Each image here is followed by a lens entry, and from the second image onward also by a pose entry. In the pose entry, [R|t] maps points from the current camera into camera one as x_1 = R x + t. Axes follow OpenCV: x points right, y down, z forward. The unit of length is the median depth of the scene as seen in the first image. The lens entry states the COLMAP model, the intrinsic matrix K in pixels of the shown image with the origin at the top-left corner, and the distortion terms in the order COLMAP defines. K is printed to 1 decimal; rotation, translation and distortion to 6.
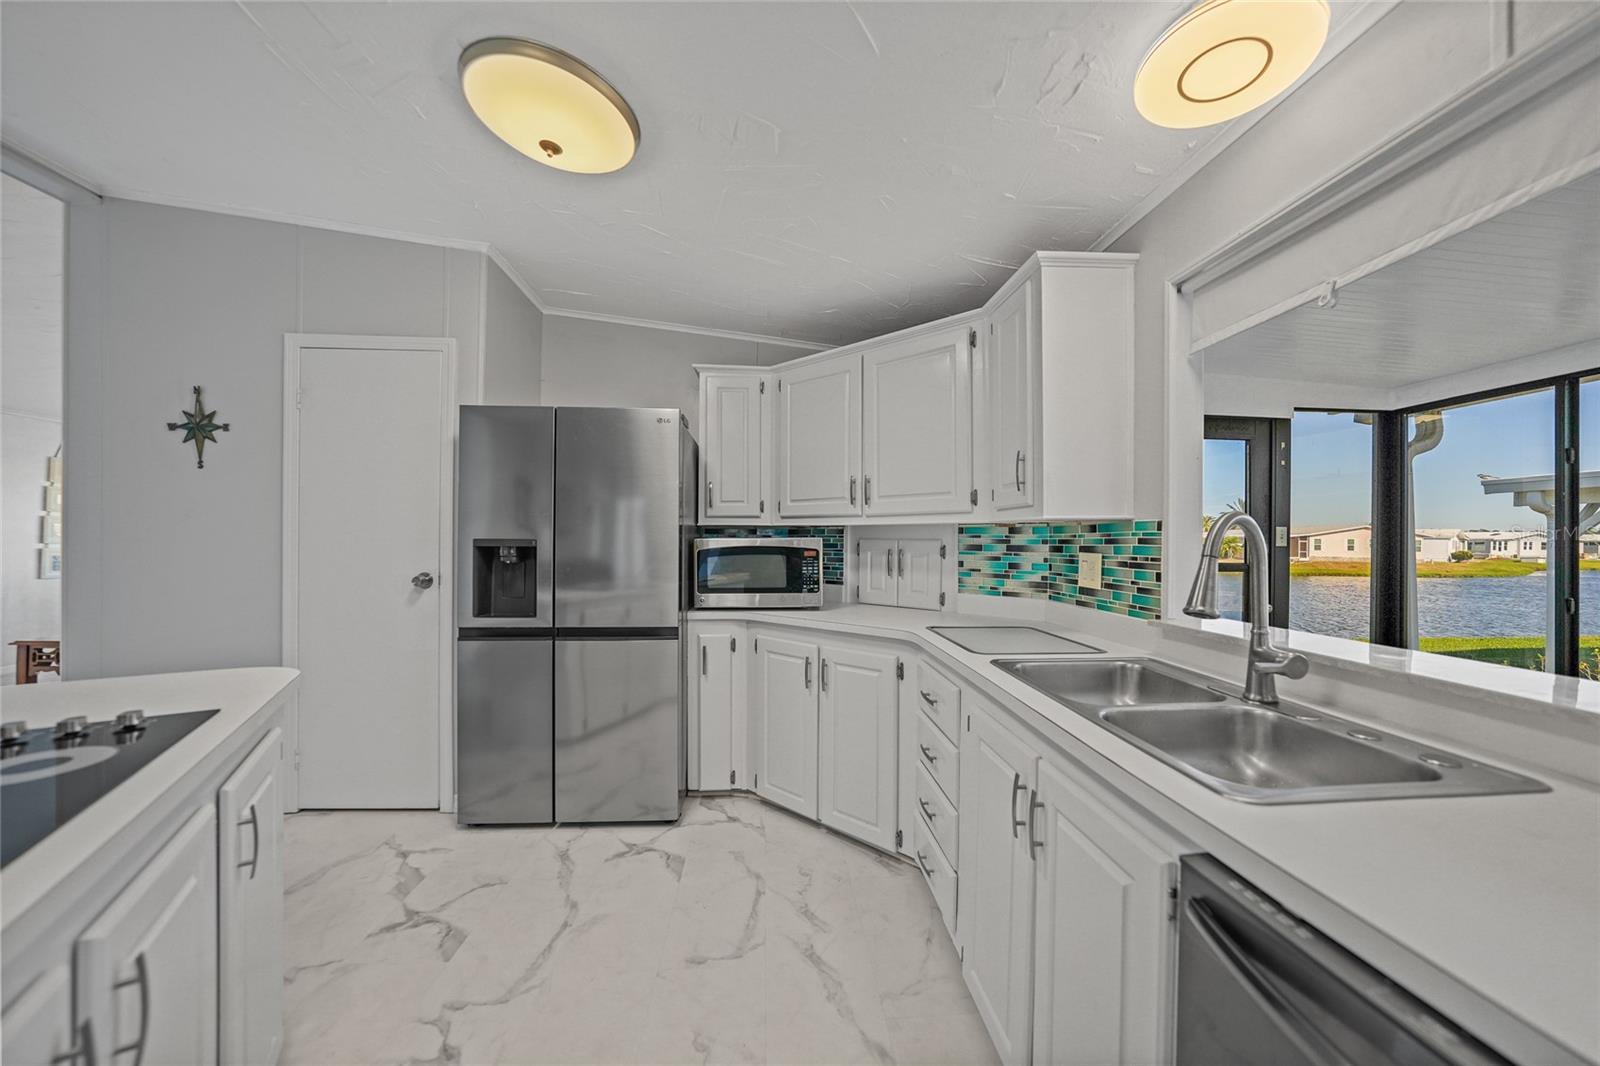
lens RADIAL K [[561.2, 0, 798.8], [0, 561.2, 536.9], [0, 0, 1]] dist [-0.027715, 0.005583]
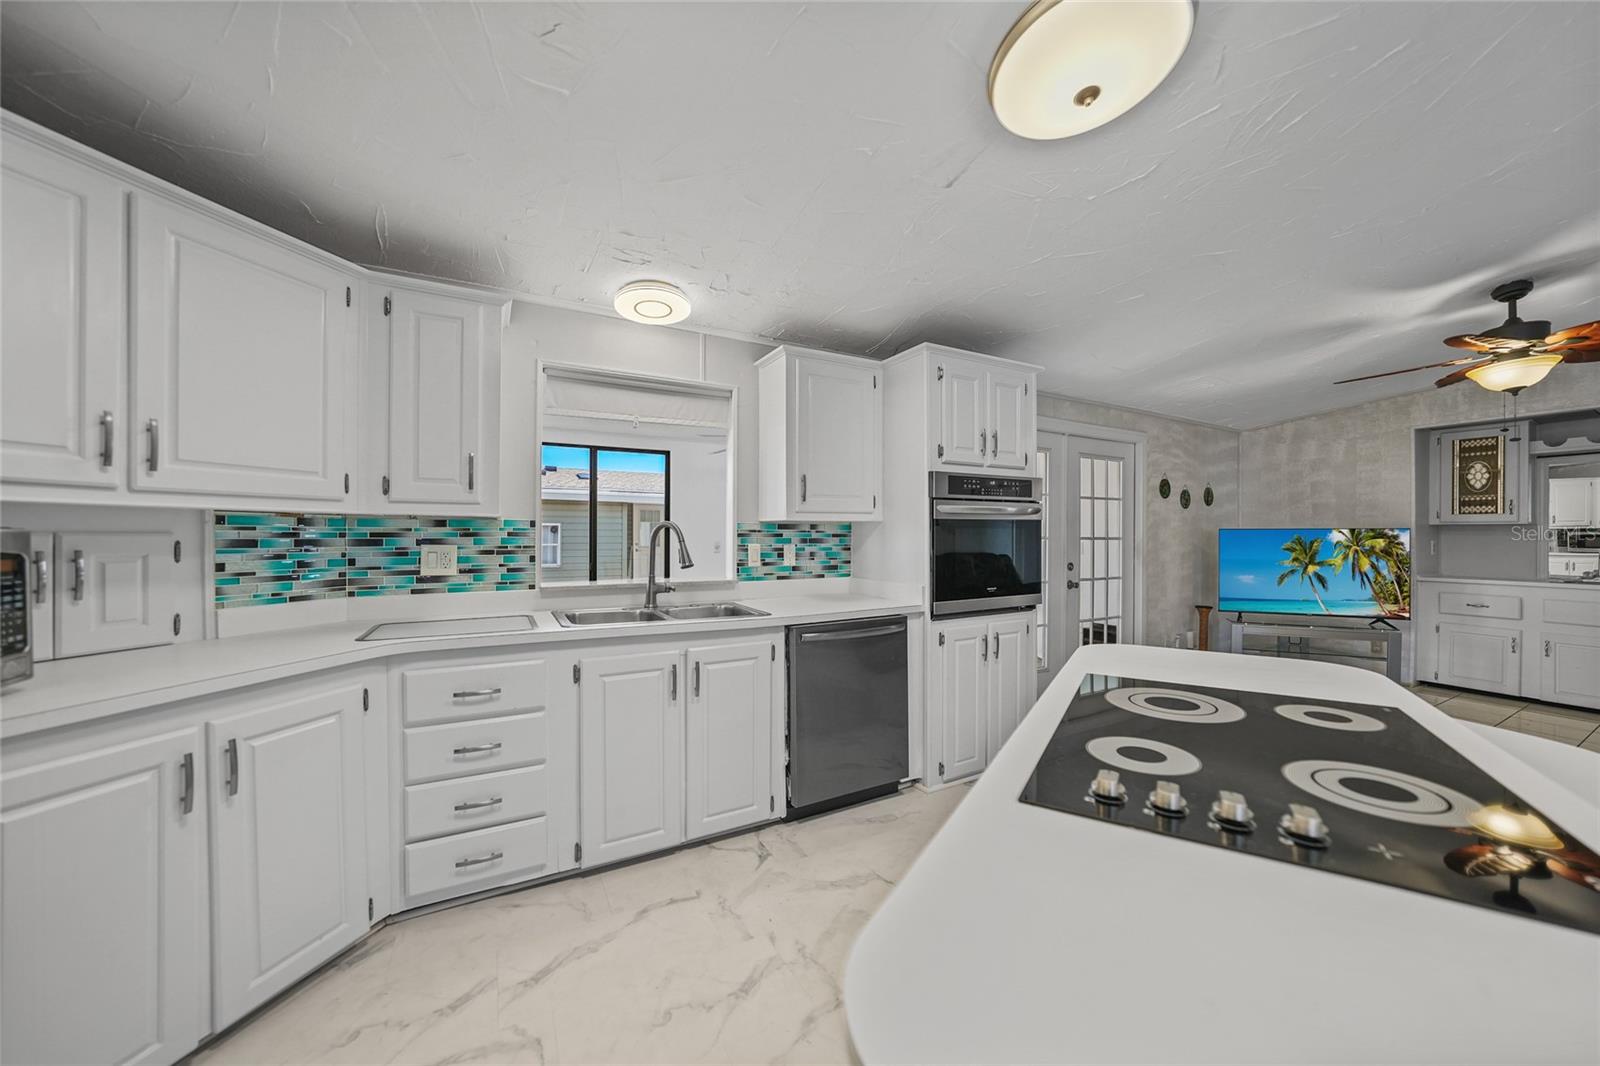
lens RADIAL K [[561.2, 0, 793.6], [0, 561.2, 539.1], [0, 0, 1]] dist [-0.027715, 0.005583]
pose [[-0.407201, -0.012636, 0.913251, -0.674037], [-0.008475, 0.999914, 0.010056, -0.000344], [-0.913299, -0.003645, -0.407273, 0.666139]]
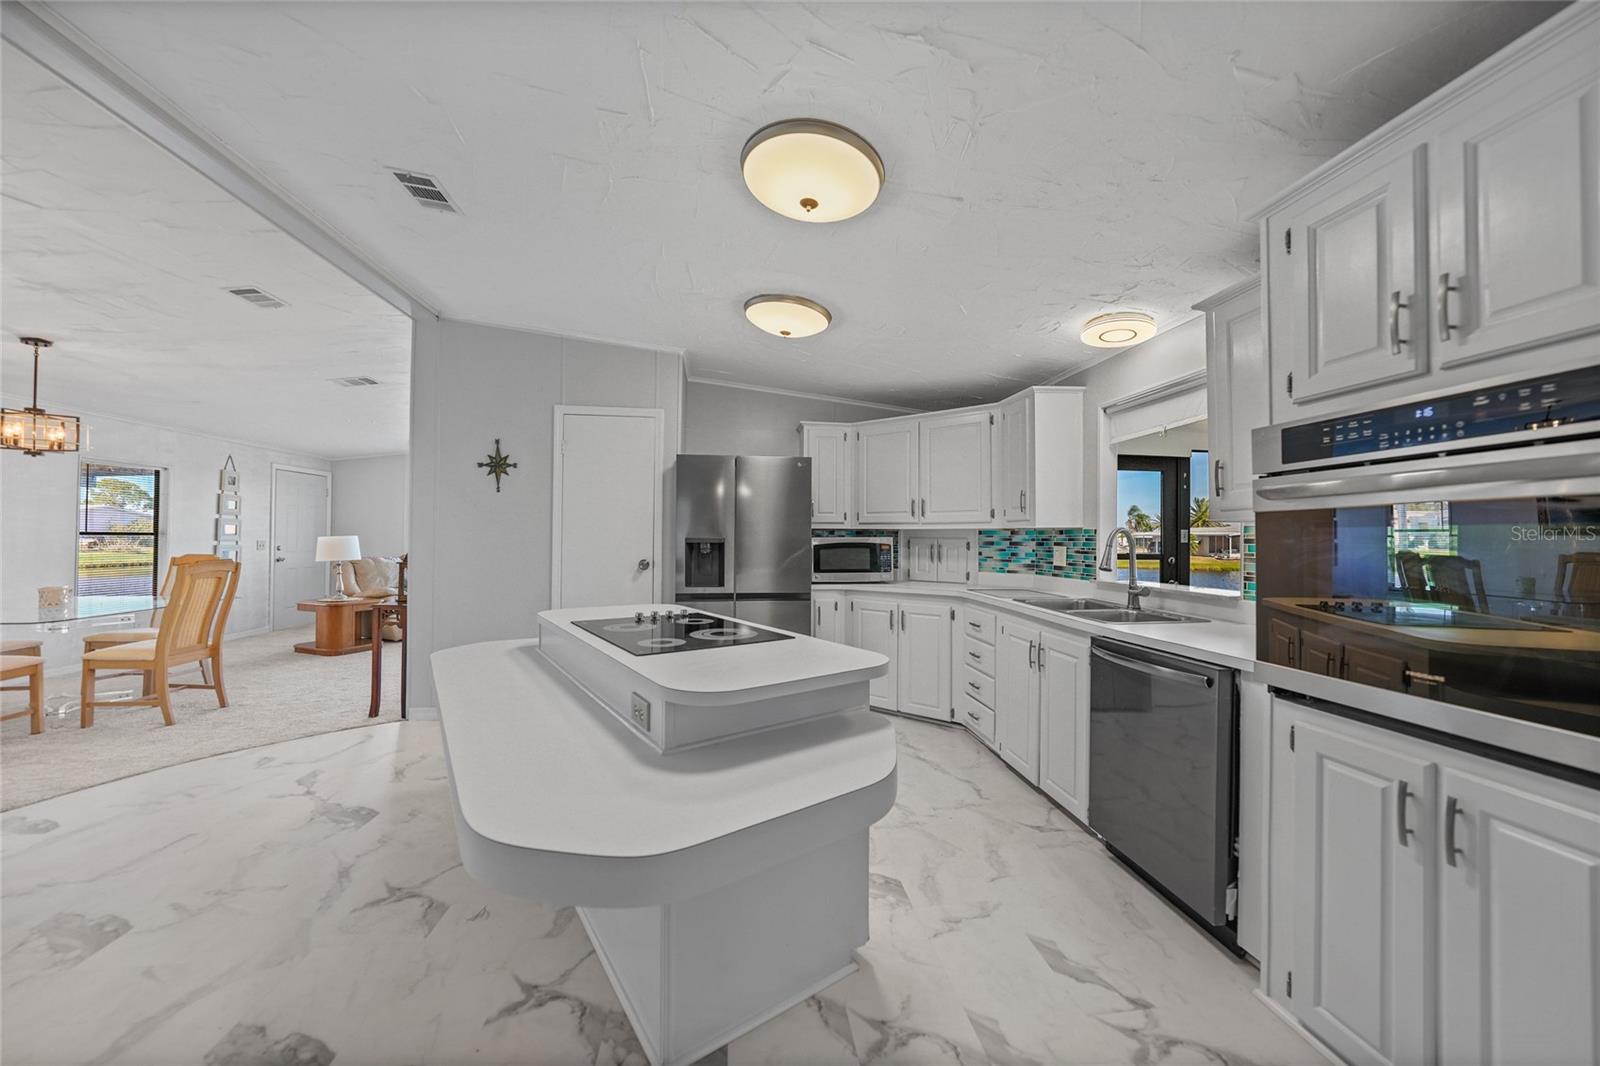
lens RADIAL K [[561.2, 0, 800.2], [0, 561.2, 530.2], [0, 0, 1]] dist [-0.027715, 0.005583]
pose [[0.998565, 0.000430, 0.053561, -0.329852], [-0.000037, 0.999973, -0.007334, -0.007084], [-0.053562, 0.007322, 0.998538, -0.604578]]
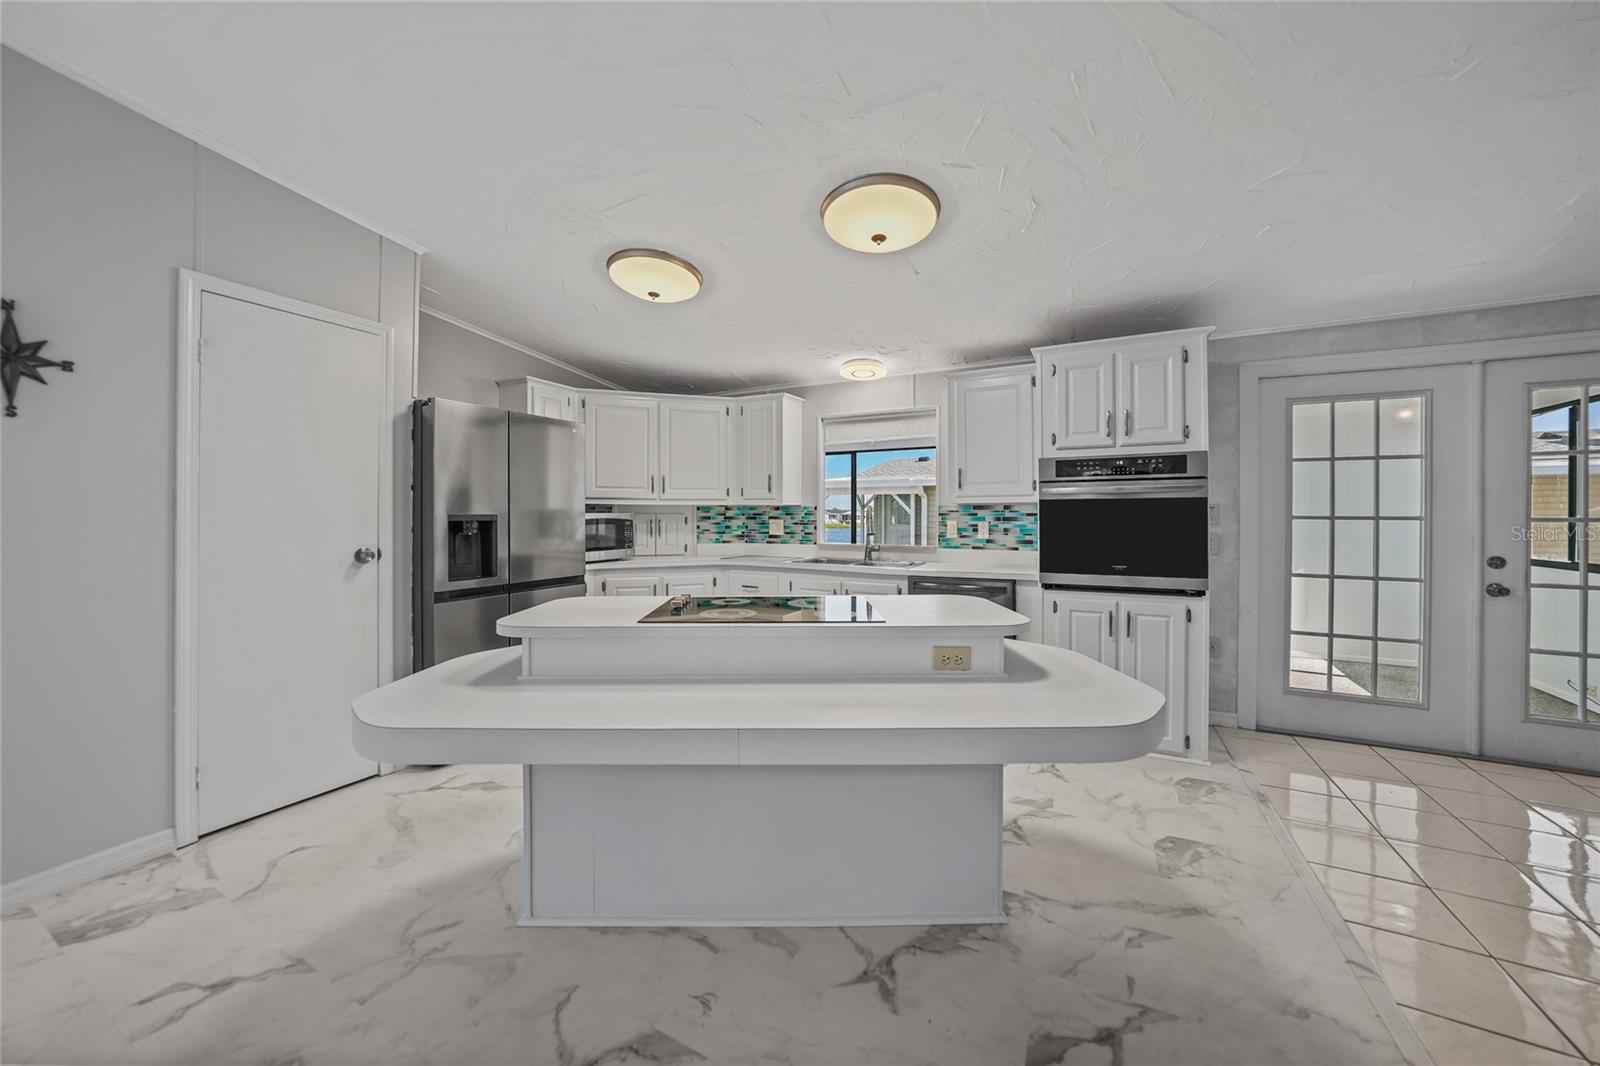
lens RADIAL K [[561.2, 0, 788.3], [0, 561.2, 518.1], [0, 0, 1]] dist [-0.027715, 0.005583]
pose [[0.535654, -0.010956, 0.844367, -1.145115], [-0.001817, 0.999899, 0.014126, -0.007096], [-0.844436, -0.009101, 0.535580, -0.217652]]
